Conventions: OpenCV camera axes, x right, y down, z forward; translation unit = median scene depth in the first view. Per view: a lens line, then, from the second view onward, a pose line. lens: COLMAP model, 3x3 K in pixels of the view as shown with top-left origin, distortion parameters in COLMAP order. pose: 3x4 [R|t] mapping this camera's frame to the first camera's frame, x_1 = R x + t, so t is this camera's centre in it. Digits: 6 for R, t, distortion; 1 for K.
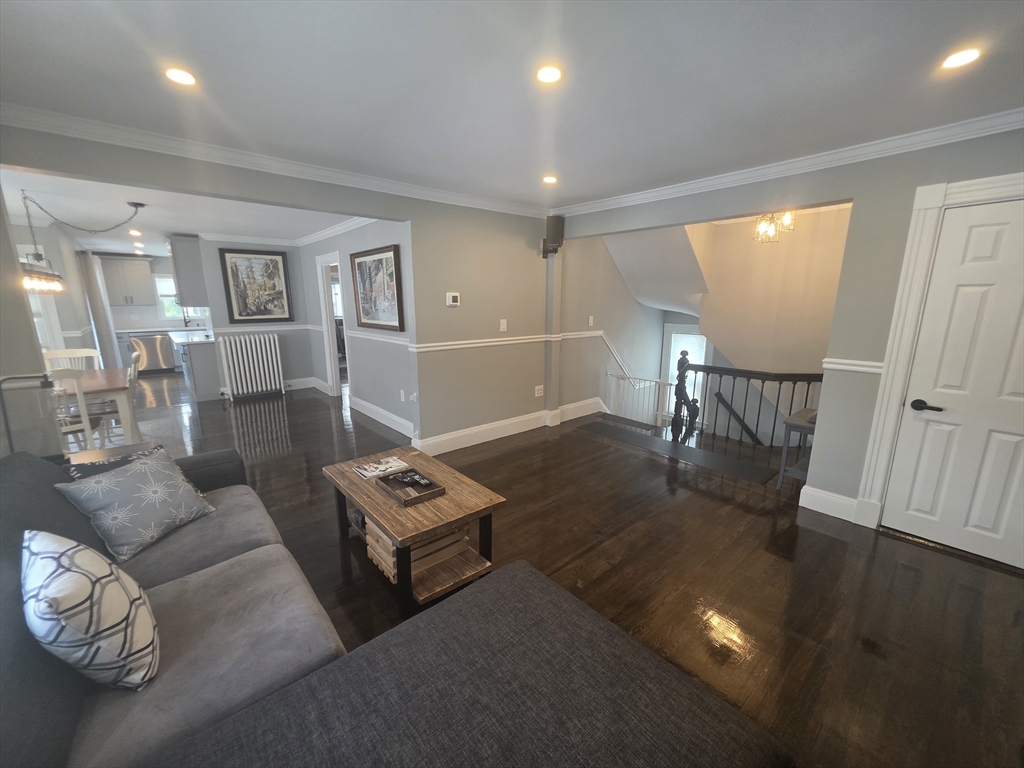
lens RADIAL K [[408.2, 0, 513.5], [0, 408.2, 383.7], [0, 0, 1]] dist [-0.003825, -0.000767]
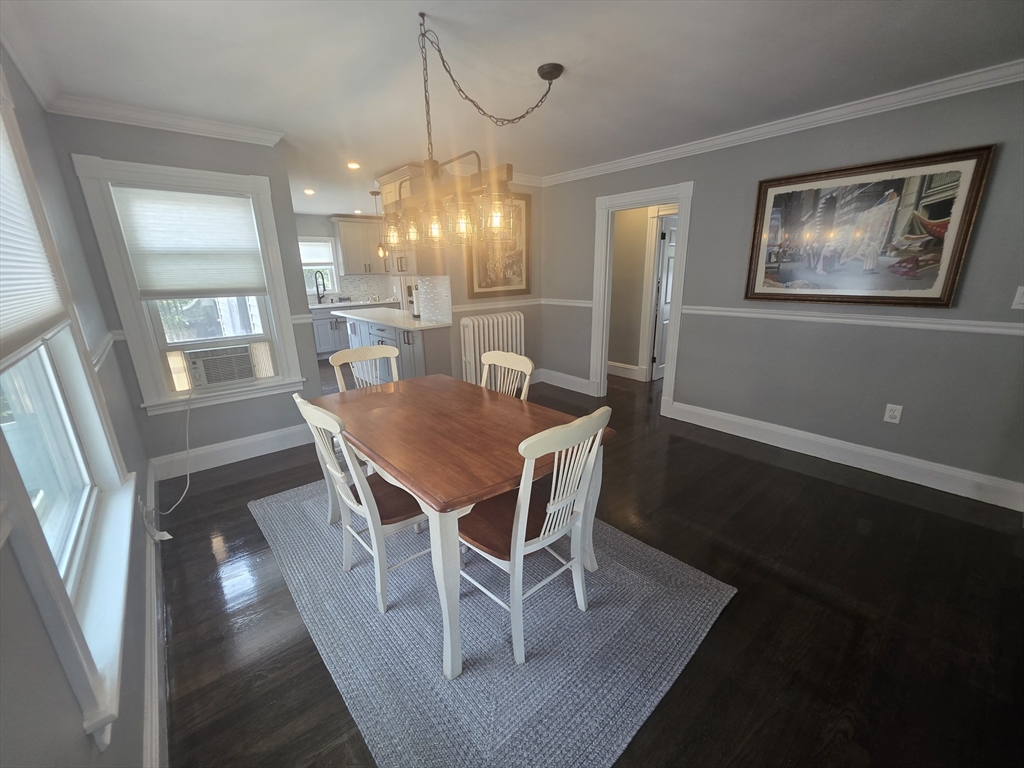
lens RADIAL K [[408.2, 0, 511.8], [0, 408.2, 388.4], [0, 0, 1]] dist [-0.003825, -0.000767]
pose [[0.999730, -0.017827, -0.014917, -0.589749], [0.019040, 0.996153, 0.085539, -0.049001], [0.013335, -0.085800, 0.996223, 0.263930]]
